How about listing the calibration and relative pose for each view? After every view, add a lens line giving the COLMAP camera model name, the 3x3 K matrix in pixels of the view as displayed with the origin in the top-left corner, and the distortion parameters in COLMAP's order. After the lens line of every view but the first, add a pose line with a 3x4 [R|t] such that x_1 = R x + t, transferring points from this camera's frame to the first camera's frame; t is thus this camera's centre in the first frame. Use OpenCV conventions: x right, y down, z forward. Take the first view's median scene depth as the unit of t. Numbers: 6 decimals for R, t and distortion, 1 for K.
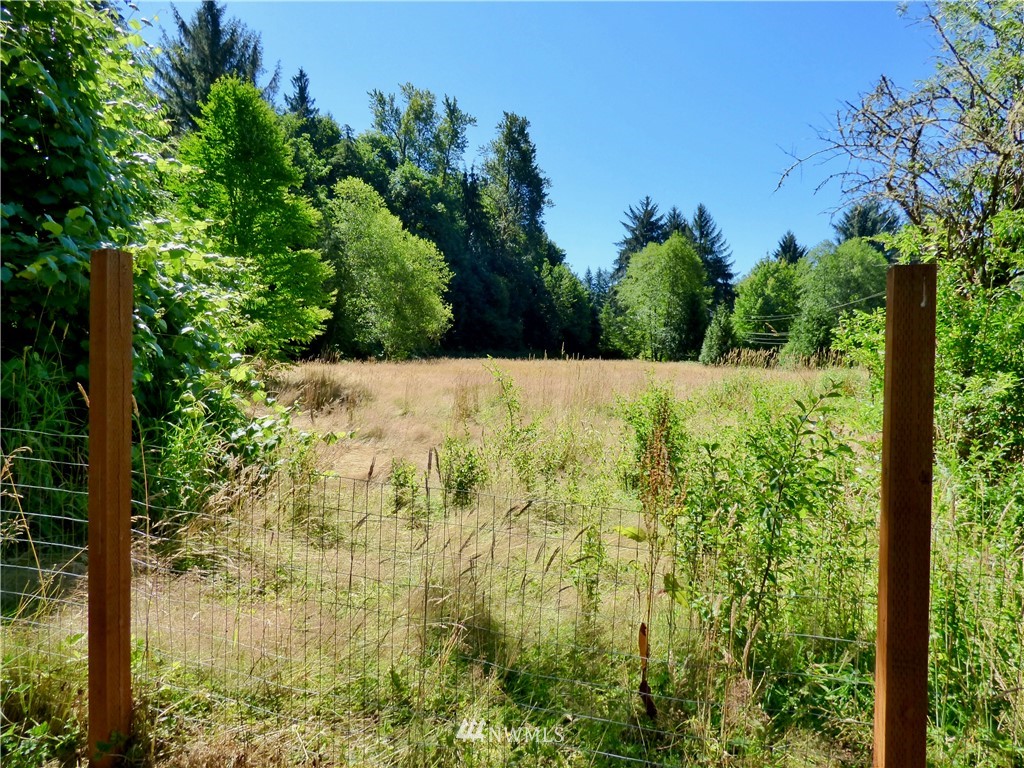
lens RADIAL K [[598.4, 0, 512.2], [0, 598.4, 383.7], [0, 0, 1]] dist [-0.006946, -0.000612]
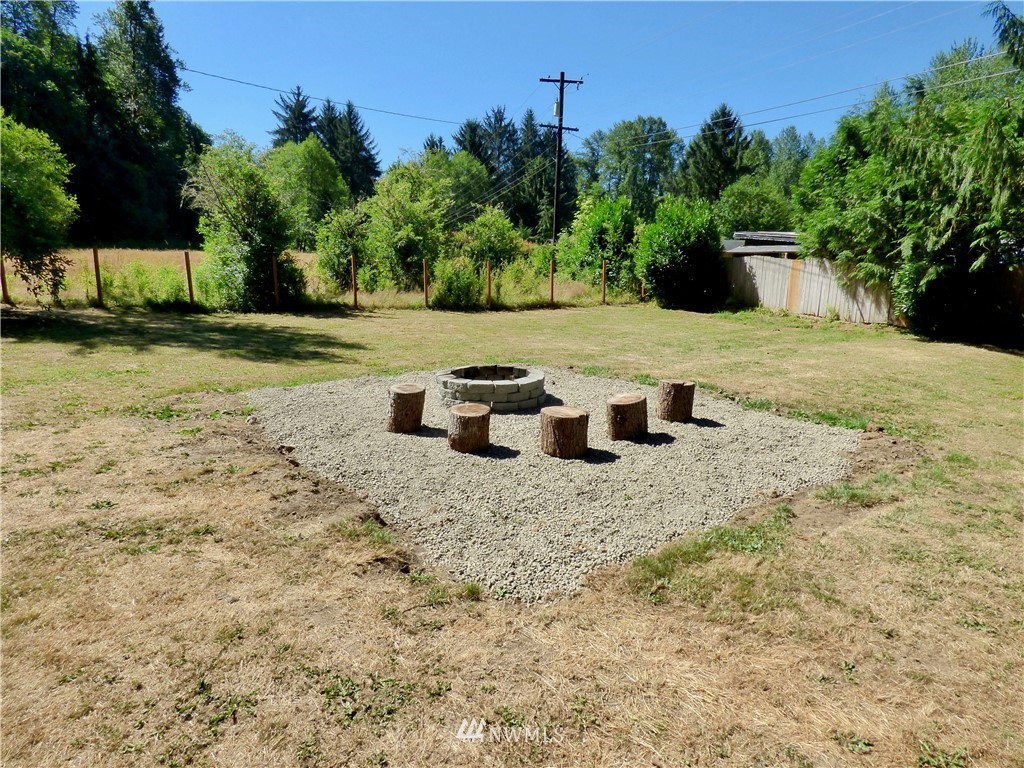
lens RADIAL K [[598.4, 0, 510.8], [0, 598.4, 384.7], [0, 0, 1]] dist [-0.006946, -0.000612]
pose [[0.883185, -0.095329, 0.459235, 0.039501], [0.008236, 0.982128, 0.188033, 0.001221], [-0.468953, -0.162285, 0.868186, -0.203511]]
